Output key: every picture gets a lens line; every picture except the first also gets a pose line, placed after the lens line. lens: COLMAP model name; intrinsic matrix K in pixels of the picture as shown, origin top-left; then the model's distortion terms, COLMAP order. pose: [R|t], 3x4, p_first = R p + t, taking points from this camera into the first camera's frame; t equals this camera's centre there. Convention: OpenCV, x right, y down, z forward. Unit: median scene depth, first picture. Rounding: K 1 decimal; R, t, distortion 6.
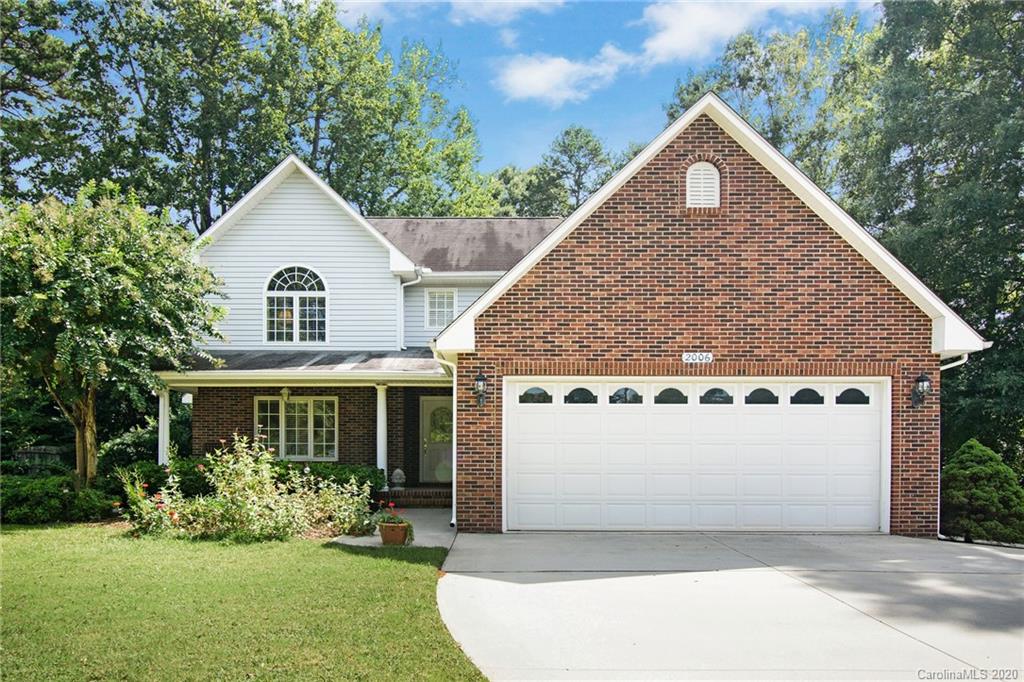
lens RADIAL K [[706.0, 0, 512.0], [0, 706.0, 360.7], [0, 0, 1]] dist [0.000850, -0.000974]
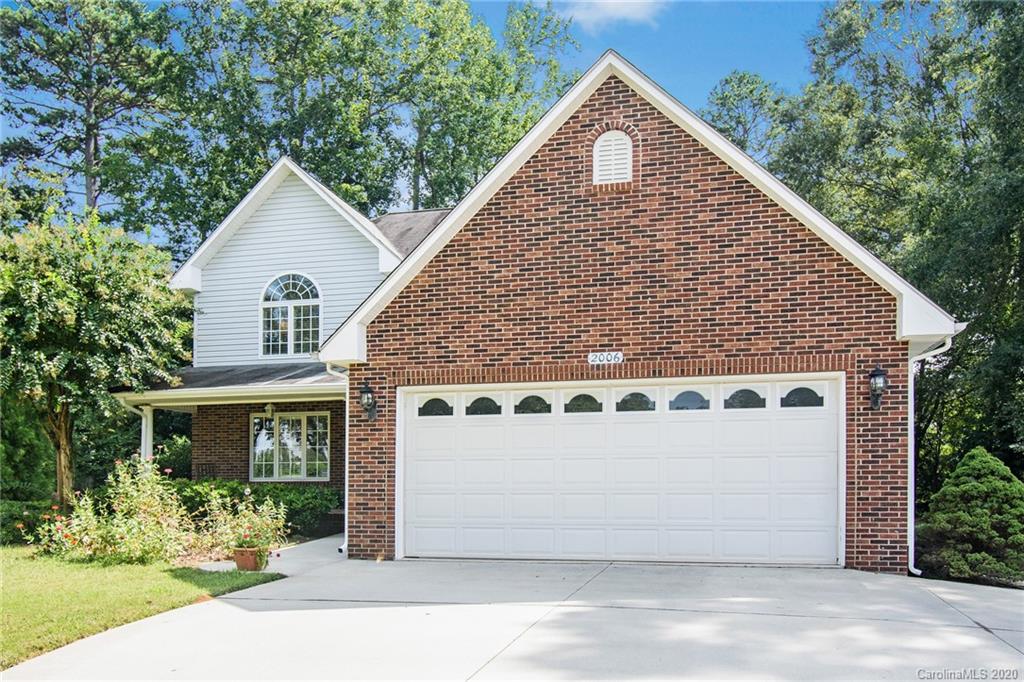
lens RADIAL K [[825.6, 0, 512.0], [0, 825.6, 341.0], [0, 0, 1]] dist [0.000592, 0.000040]
pose [[0.973097, -0.046573, -0.225640, 0.376785], [0.041093, 0.998737, -0.028921, -0.000673], [0.226702, 0.018871, 0.973781, -0.006539]]
